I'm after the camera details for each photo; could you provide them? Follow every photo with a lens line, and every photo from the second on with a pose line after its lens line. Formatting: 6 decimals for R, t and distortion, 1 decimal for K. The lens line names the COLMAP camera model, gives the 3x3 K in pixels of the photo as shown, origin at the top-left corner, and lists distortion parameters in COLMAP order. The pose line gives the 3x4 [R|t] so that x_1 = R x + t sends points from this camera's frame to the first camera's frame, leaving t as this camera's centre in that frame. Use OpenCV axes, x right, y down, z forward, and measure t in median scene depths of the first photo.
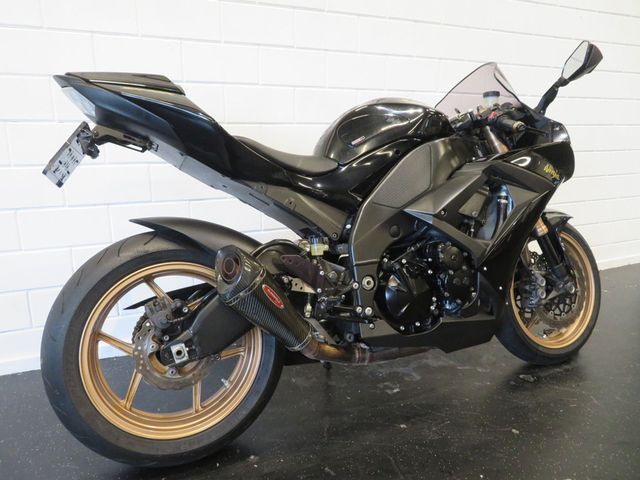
lens RADIAL K [[453.3, 0, 323.2], [0, 453.3, 242.6], [0, 0, 1]] dist [-0.010856, 0.010958]
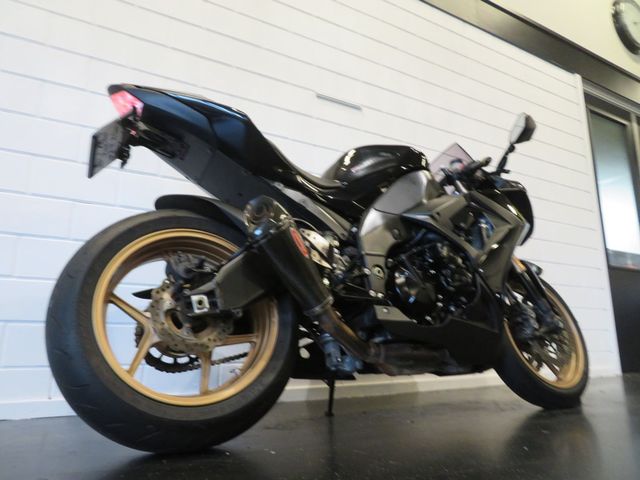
lens RADIAL K [[453.3, 0, 321.3], [0, 453.3, 245.4], [0, 0, 1]] dist [-0.010856, 0.010958]
pose [[0.994555, 0.009223, 0.103809, -0.143562], [0.036254, 0.903247, -0.427586, 0.488220], [-0.097709, 0.429021, 0.897995, 0.052013]]
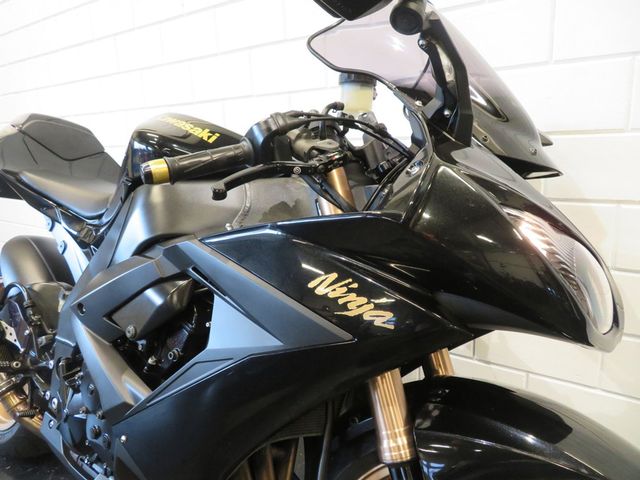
lens RADIAL K [[453.3, 0, 318.5], [0, 453.3, 241.5], [0, 0, 1]] dist [-0.010856, 0.010958]
pose [[0.505893, 0.179142, -0.843789, 0.943685], [-0.170554, 0.979659, 0.105732, -0.280654], [0.845567, 0.090423, 0.526156, 0.973314]]
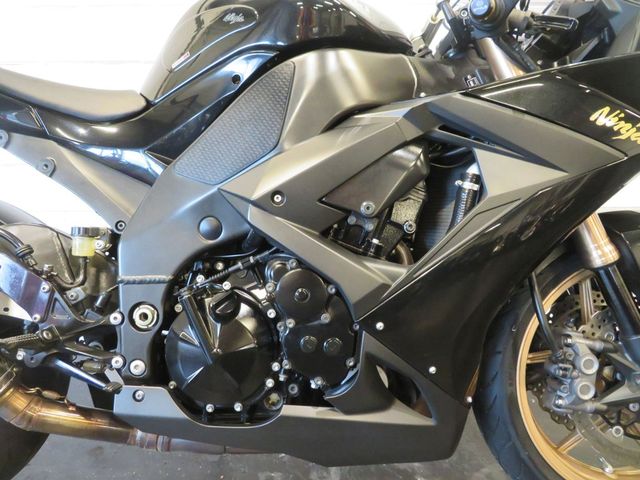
lens RADIAL K [[453.3, 0, 310.3], [0, 453.3, 240.4], [0, 0, 1]] dist [-0.010856, 0.010958]
pose [[0.913237, 0.103082, -0.394174, 0.508089], [-0.090088, 0.994607, 0.051386, -0.051733], [0.397345, -0.011417, 0.917598, 0.591291]]
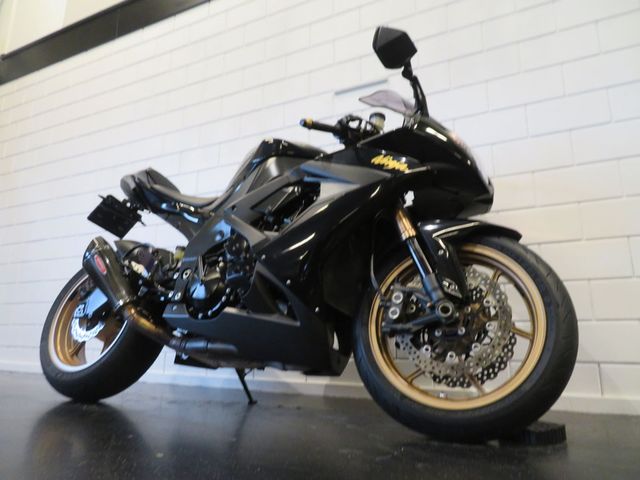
lens RADIAL K [[453.3, 0, 322.8], [0, 453.3, 239.3], [0, 0, 1]] dist [-0.010856, 0.010958]
pose [[0.635090, -0.166485, -0.754283, 1.279519], [-0.191445, 0.912104, -0.362513, 0.380259], [0.748338, 0.374632, 0.547395, 0.598576]]
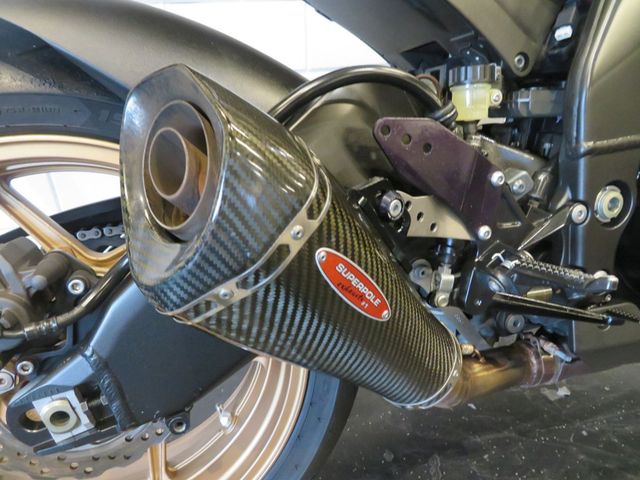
lens RADIAL K [[453.3, 0, 316.2], [0, 453.3, 237.5], [0, 0, 1]] dist [-0.010856, 0.010958]
pose [[0.994001, 0.044941, -0.099715, -0.092827], [-0.014697, 0.958299, 0.285388, 0.017950], [0.108382, -0.282210, 0.953211, 0.653850]]
